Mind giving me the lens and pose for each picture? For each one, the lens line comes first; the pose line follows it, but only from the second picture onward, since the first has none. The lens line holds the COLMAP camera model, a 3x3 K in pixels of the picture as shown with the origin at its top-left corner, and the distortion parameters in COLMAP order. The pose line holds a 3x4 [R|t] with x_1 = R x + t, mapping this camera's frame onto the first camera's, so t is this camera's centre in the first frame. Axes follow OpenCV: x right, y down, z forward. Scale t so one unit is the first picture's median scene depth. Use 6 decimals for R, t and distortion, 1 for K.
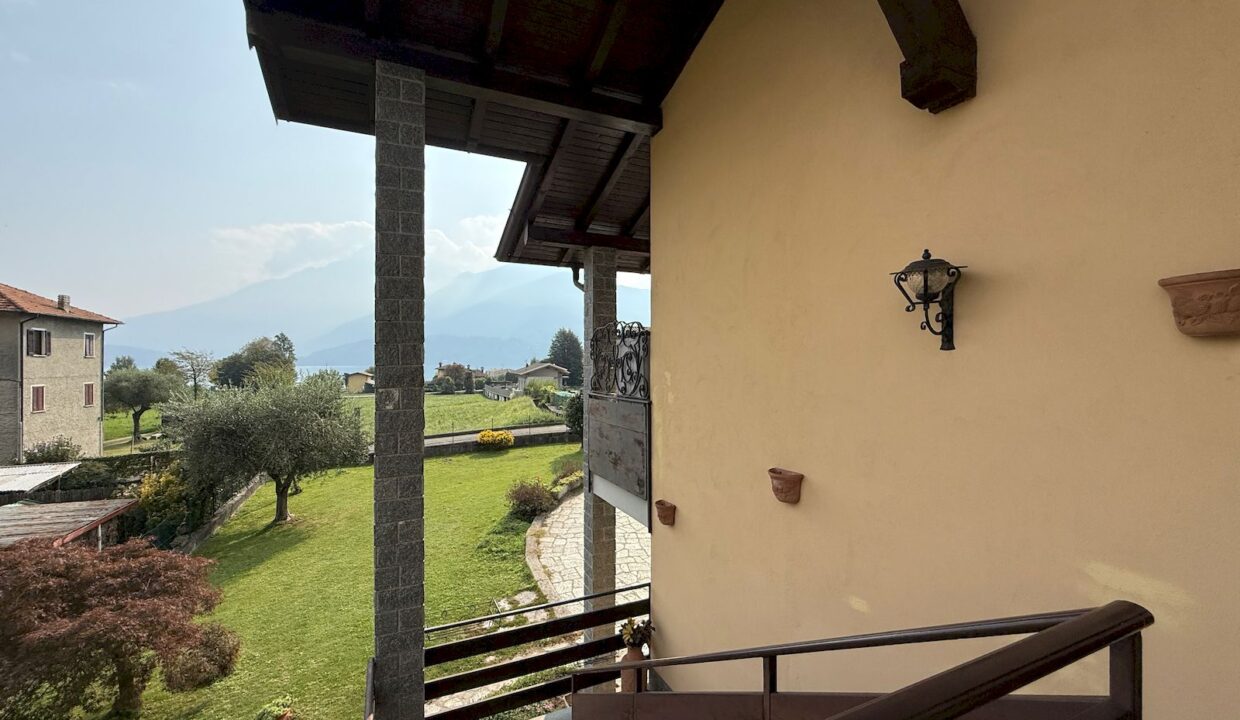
lens RADIAL K [[494.7, 0, 623.3], [0, 494.7, 361.8], [0, 0, 1]] dist [0.001238, -0.000267]
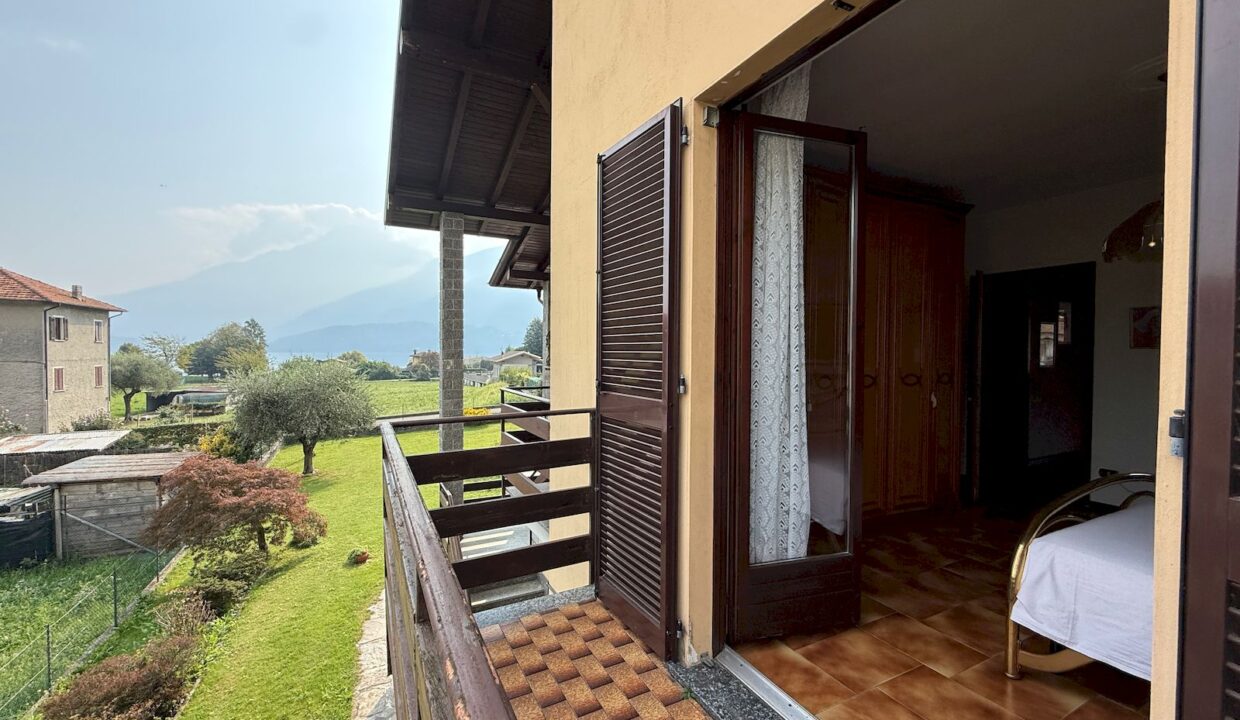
lens RADIAL K [[494.7, 0, 622.4], [0, 494.7, 360.7], [0, 0, 1]] dist [0.001238, -0.000267]
pose [[0.998846, 0.006723, 0.047564, 0.050088], [-0.007684, 0.999770, 0.020045, 0.002258], [-0.047418, -0.020387, 0.998667, -0.310378]]
